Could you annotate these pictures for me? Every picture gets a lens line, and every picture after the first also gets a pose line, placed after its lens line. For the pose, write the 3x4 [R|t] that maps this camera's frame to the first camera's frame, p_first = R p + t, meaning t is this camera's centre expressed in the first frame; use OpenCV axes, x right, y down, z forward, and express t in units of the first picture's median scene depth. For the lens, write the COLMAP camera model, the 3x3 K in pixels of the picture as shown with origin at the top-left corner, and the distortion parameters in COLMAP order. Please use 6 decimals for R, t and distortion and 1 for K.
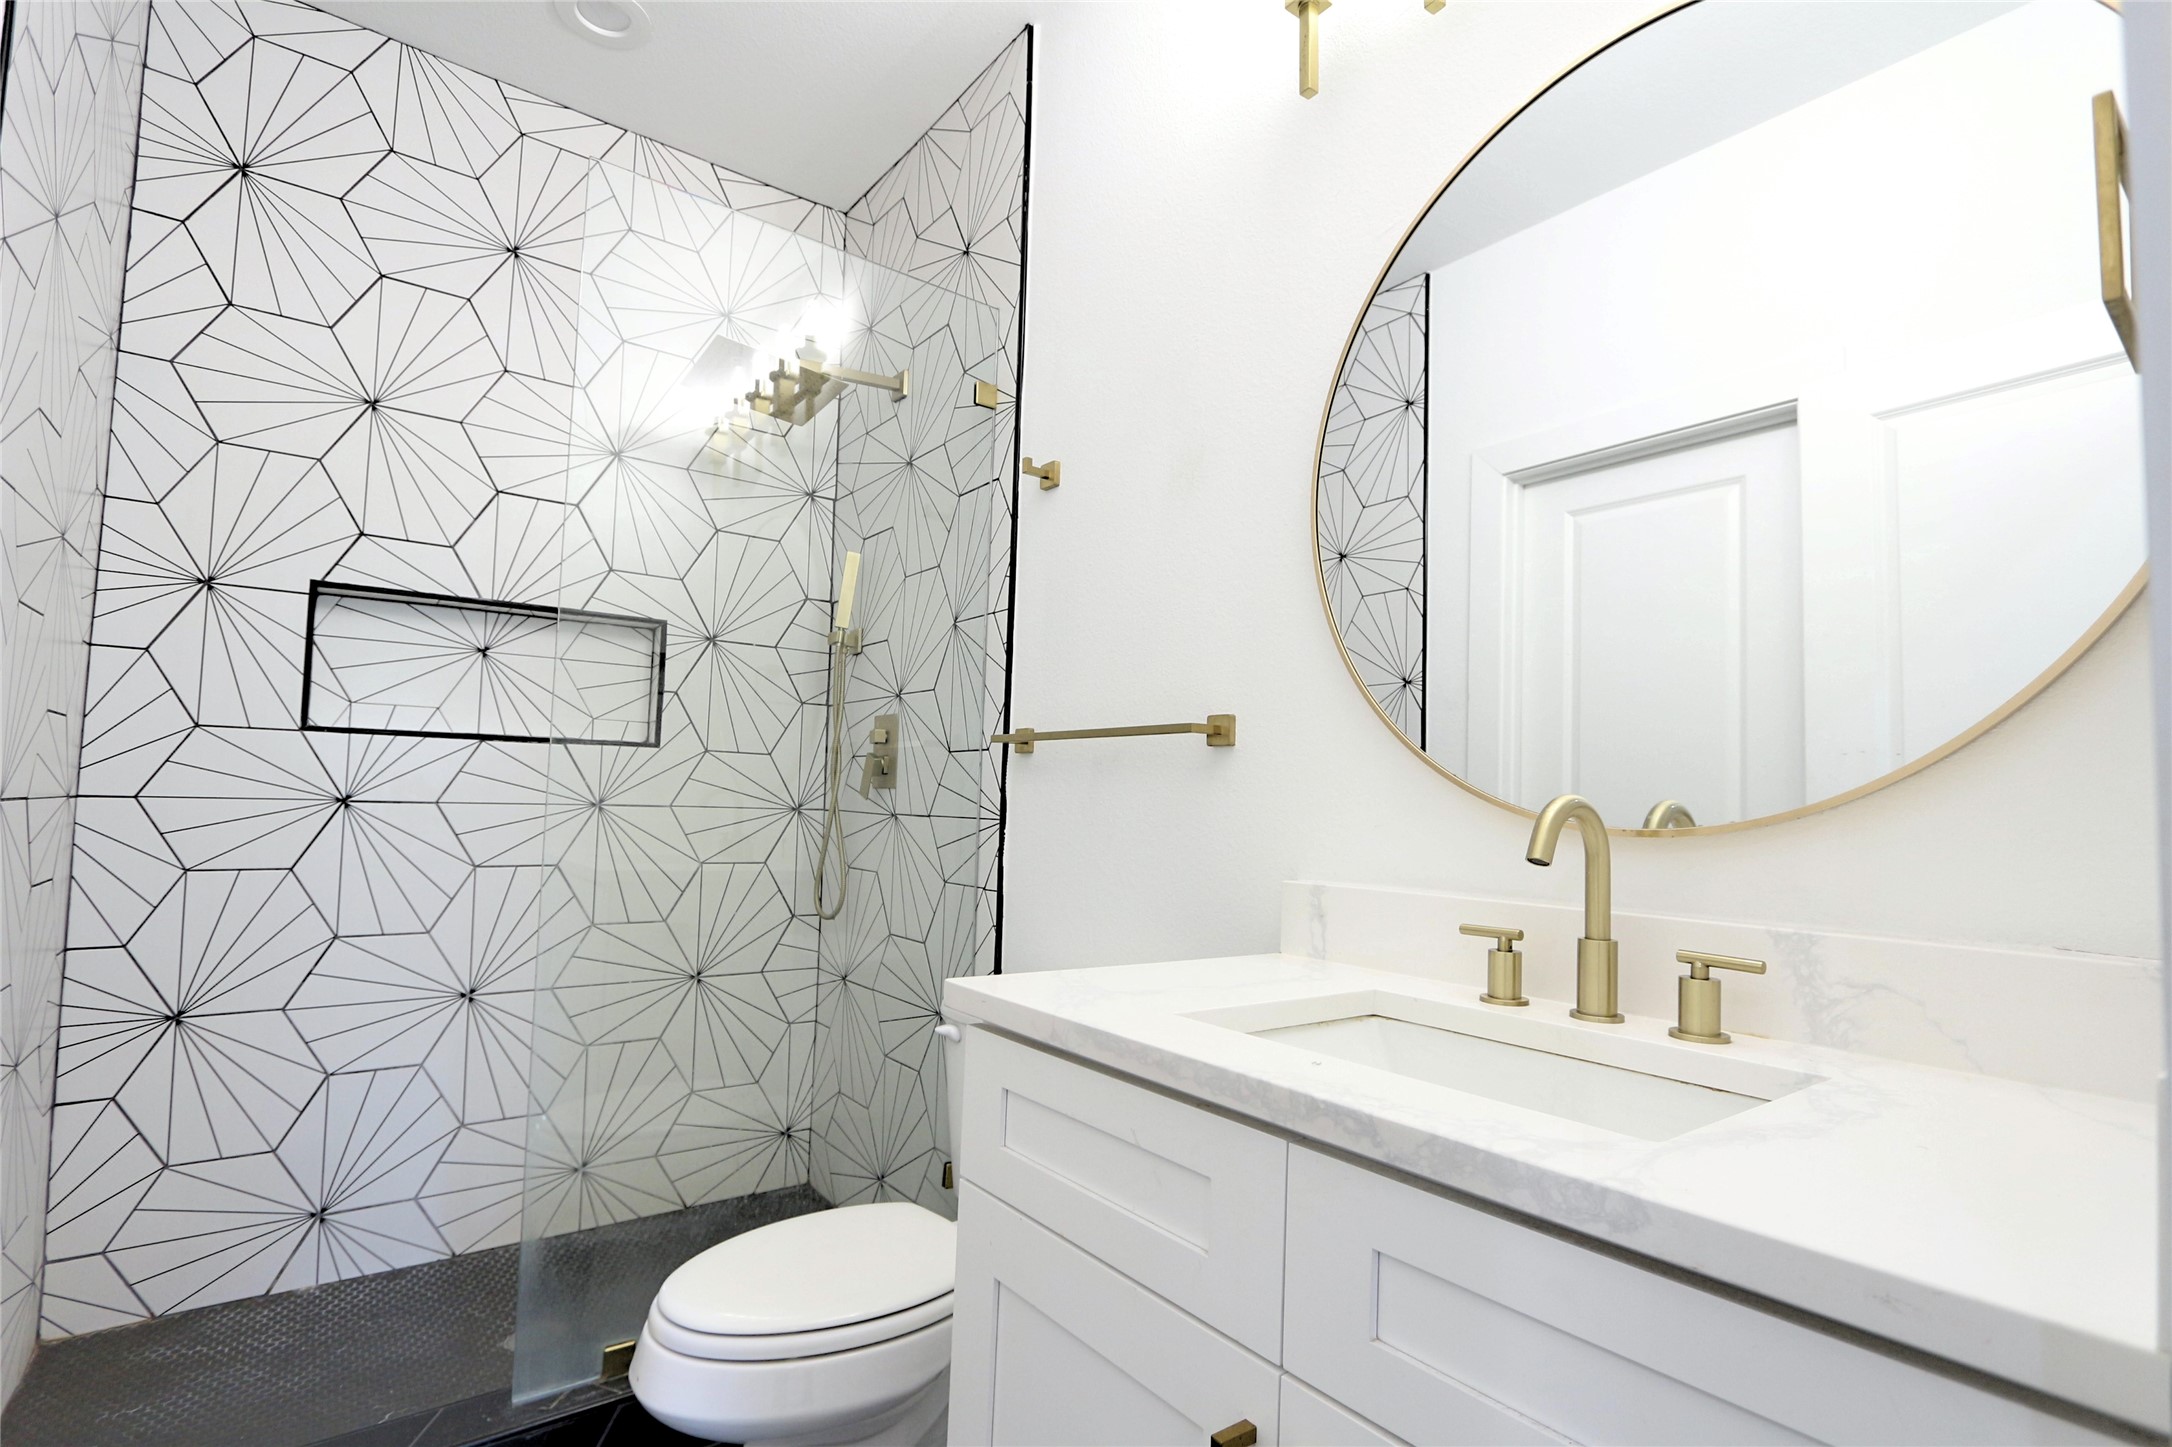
lens RADIAL K [[994.7, 0, 1091.2], [0, 994.7, 745.7], [0, 0, 1]] dist [-0.019222, 0.003087]
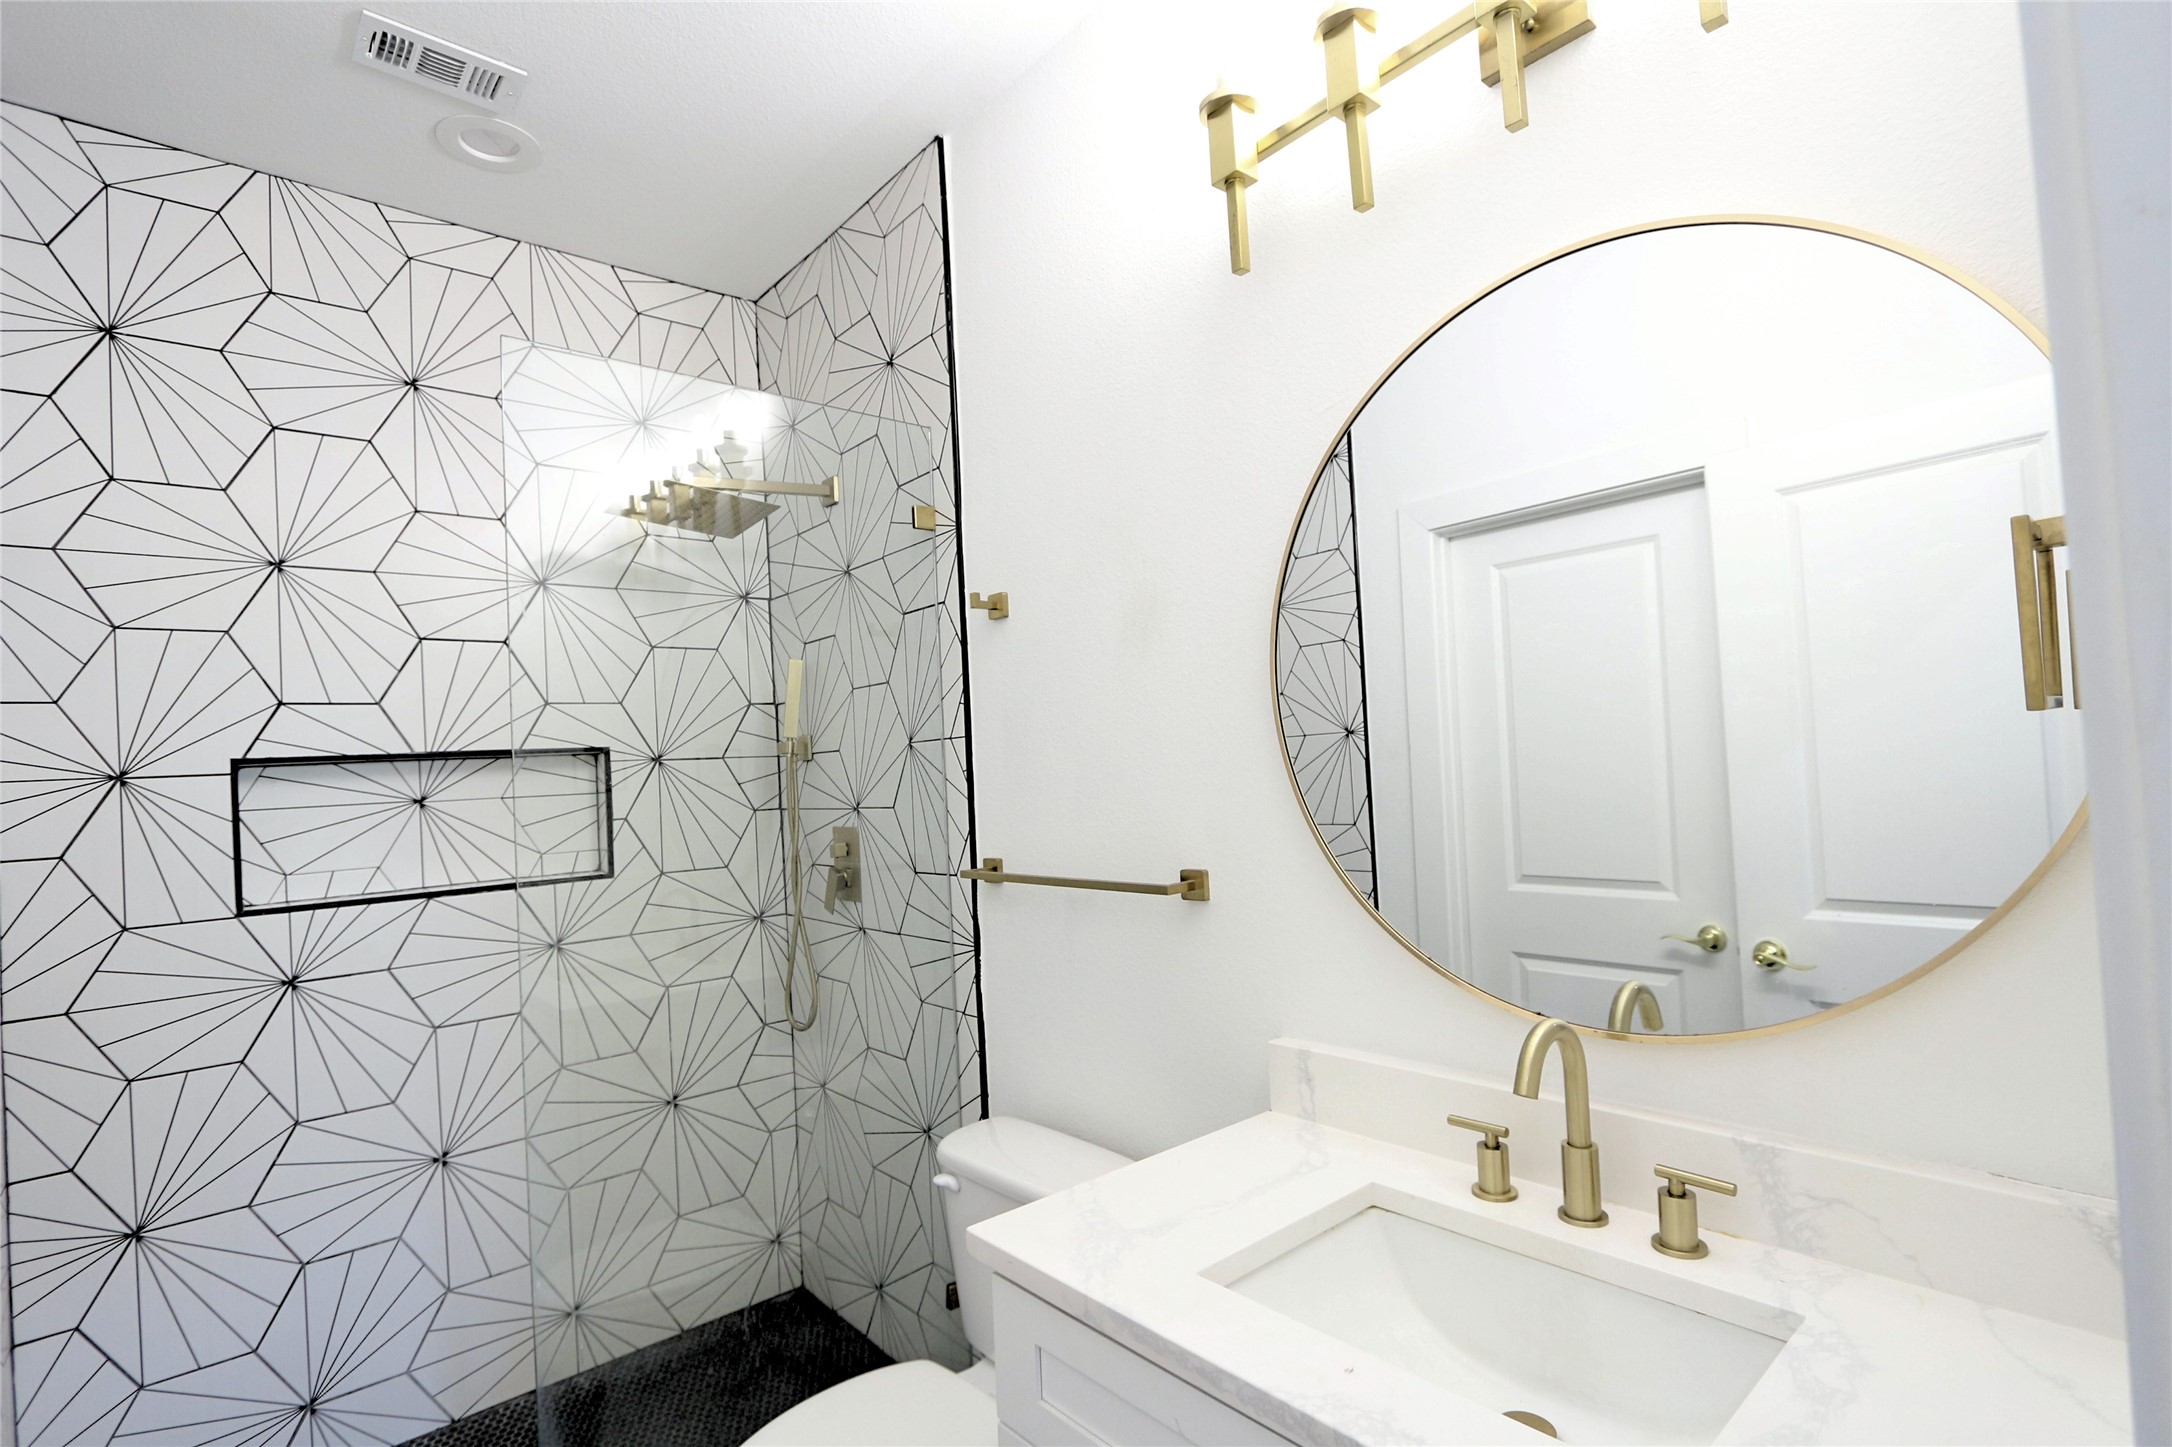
lens RADIAL K [[994.7, 0, 1091.2], [0, 994.7, 745.7], [0, 0, 1]] dist [-0.019222, 0.003087]
pose [[0.994728, -0.077569, 0.067079, -0.023357], [0.075566, 0.996630, 0.031909, -0.138417], [-0.069328, -0.026672, 0.997237, -0.008089]]
